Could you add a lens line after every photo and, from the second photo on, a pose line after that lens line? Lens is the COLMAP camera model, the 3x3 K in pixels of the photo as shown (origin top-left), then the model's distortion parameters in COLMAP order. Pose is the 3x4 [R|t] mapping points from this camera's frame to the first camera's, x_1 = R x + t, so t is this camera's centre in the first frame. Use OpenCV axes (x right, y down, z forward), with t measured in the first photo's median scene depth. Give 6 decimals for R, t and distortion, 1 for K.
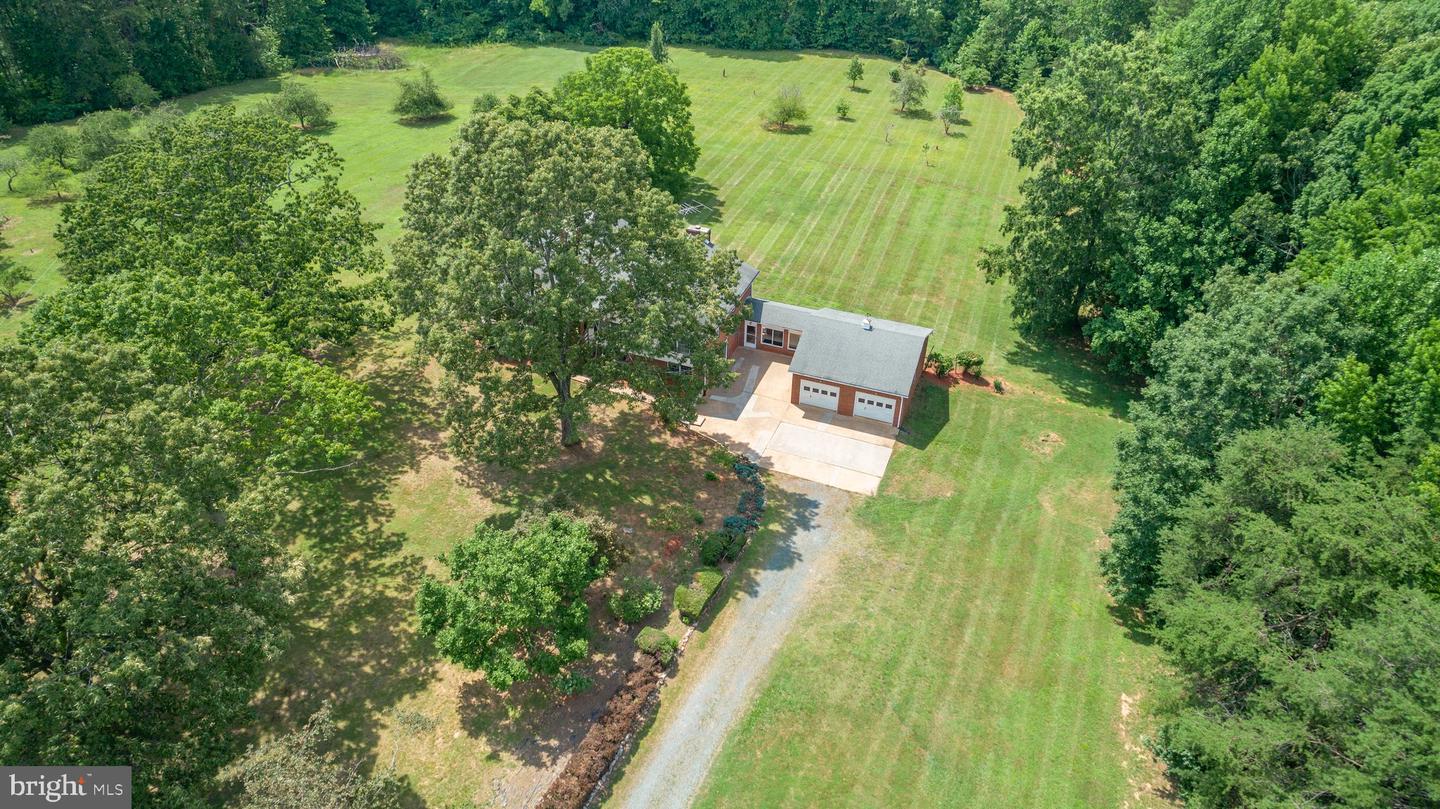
lens RADIAL K [[968.9, 0, 716.9], [0, 968.9, 405.4], [0, 0, 1]] dist [-0.012946, 0.011062]
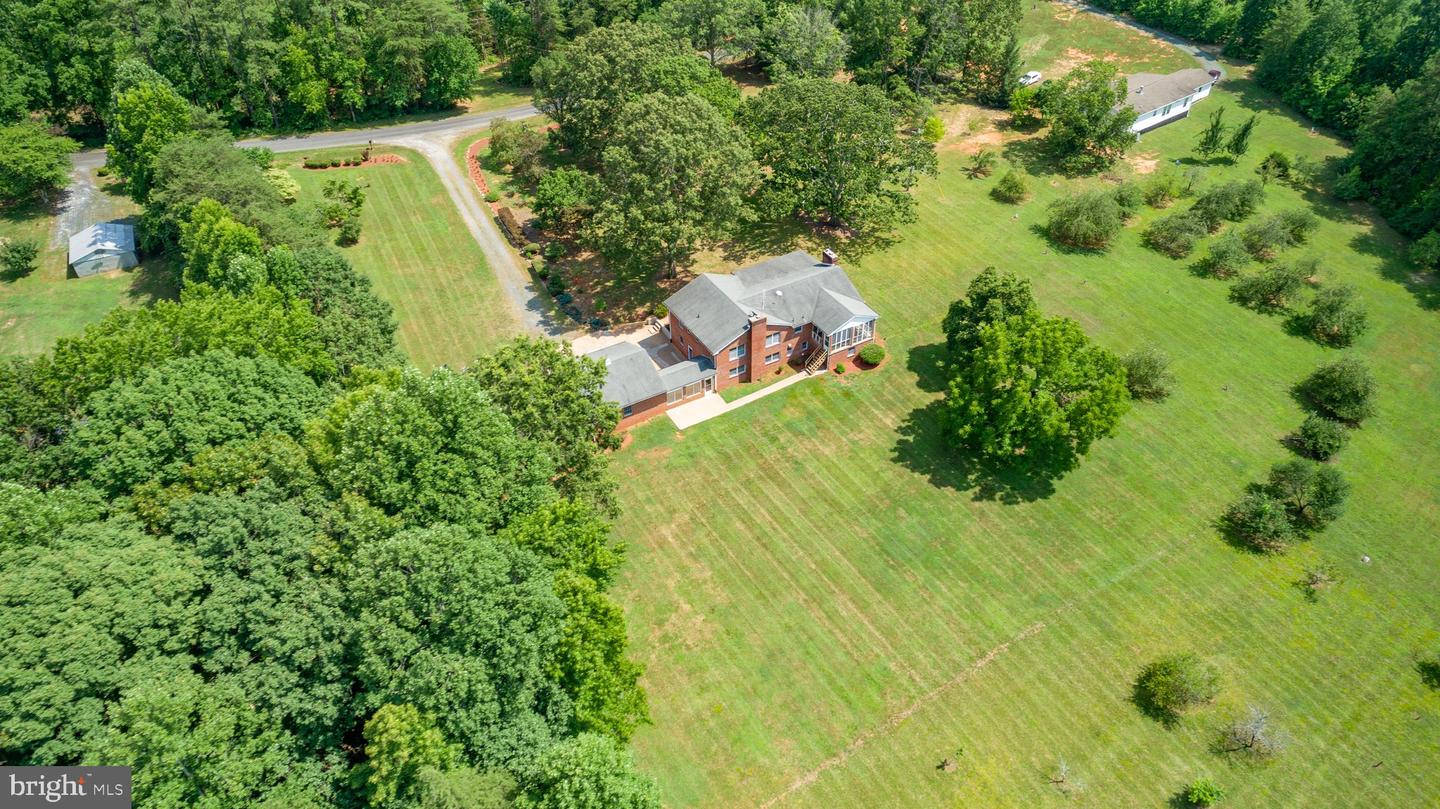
lens RADIAL K [[968.9, 0, 716.1], [0, 968.9, 404.6], [0, 0, 1]] dist [-0.012946, 0.011062]
pose [[-0.632374, 0.489348, -0.600535, 0.886498], [-0.449789, 0.399223, 0.798943, -1.195601], [0.630709, 0.775345, -0.032355, 1.145416]]
